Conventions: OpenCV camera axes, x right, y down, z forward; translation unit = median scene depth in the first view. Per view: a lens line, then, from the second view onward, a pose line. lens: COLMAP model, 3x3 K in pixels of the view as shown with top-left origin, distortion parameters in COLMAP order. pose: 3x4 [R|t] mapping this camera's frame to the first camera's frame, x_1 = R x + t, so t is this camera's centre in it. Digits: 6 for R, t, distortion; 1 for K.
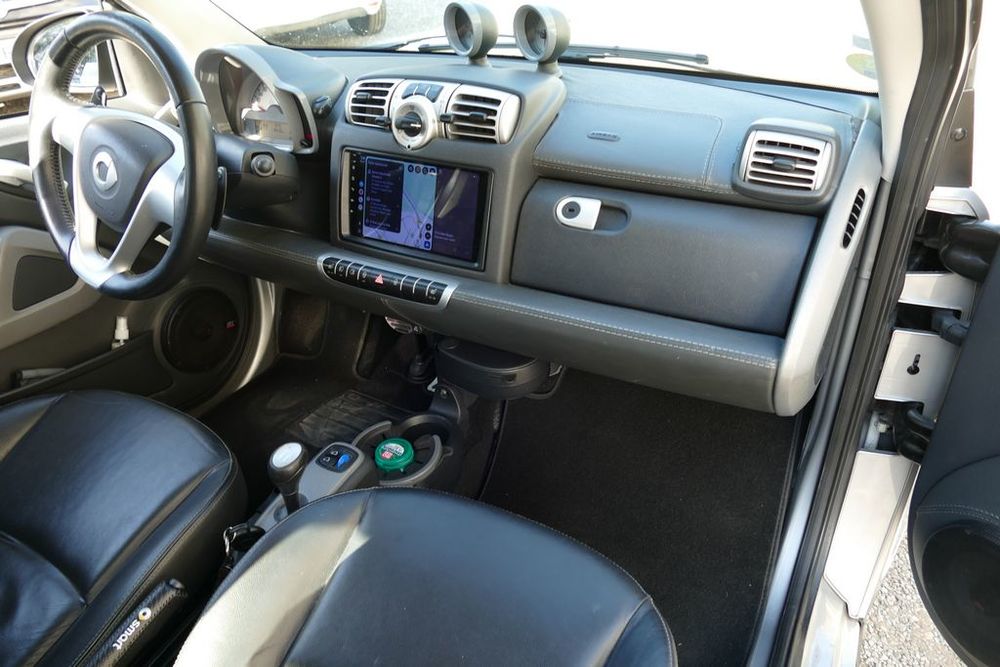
lens RADIAL K [[715.0, 0, 501.4], [0, 715.0, 334.5], [0, 0, 1]] dist [-0.004591, -0.007013]
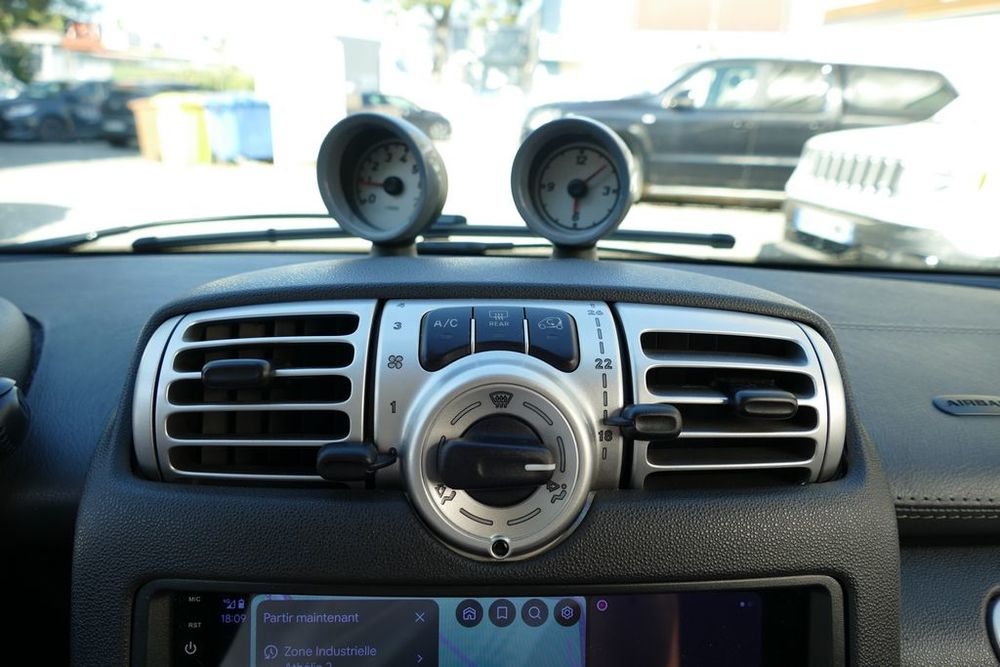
lens RADIAL K [[715.0, 0, 501.4], [0, 715.0, 334.5], [0, 0, 1]] dist [-0.004591, -0.007013]
pose [[0.830439, -0.082839, 0.550917, -0.254736], [0.236182, 0.947970, -0.213472, -0.271030], [-0.504569, 0.307392, 0.806796, 0.746522]]
